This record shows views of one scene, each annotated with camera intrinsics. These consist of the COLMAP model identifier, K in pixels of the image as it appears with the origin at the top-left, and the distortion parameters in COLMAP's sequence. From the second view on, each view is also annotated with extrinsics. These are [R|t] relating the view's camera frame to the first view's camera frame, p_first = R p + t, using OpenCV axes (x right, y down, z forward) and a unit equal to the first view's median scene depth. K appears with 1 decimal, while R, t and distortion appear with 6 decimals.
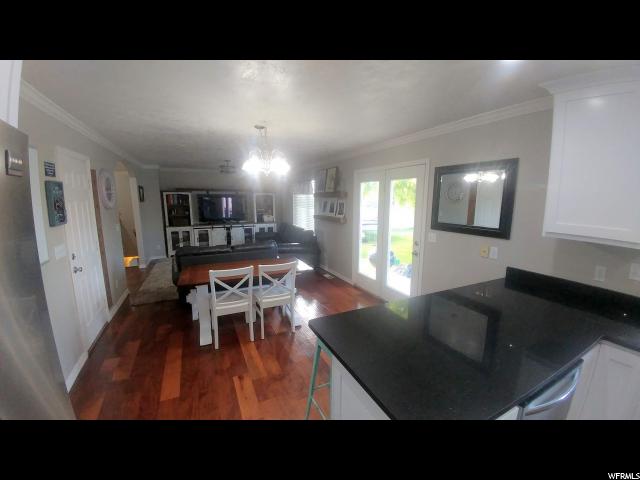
lens RADIAL K [[262.4, 0, 320.9], [0, 262.4, 239.5], [0, 0, 1]] dist [-0.000758, -0.000115]
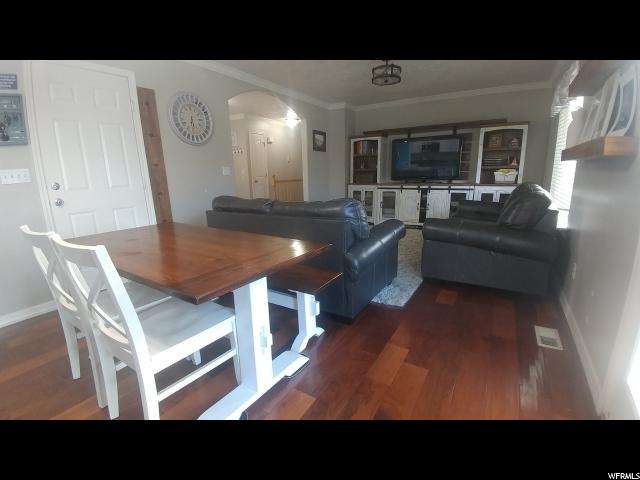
lens RADIAL K [[298.6, 0, 320.0], [0, 298.6, 236.5], [0, 0, 1]] dist [0.001994, 0.000089]
pose [[0.539930, 0.167185, -0.824939, 0.120098], [-0.111940, 0.985632, 0.126486, 0.002694], [0.834233, 0.024050, 0.550887, 0.422320]]
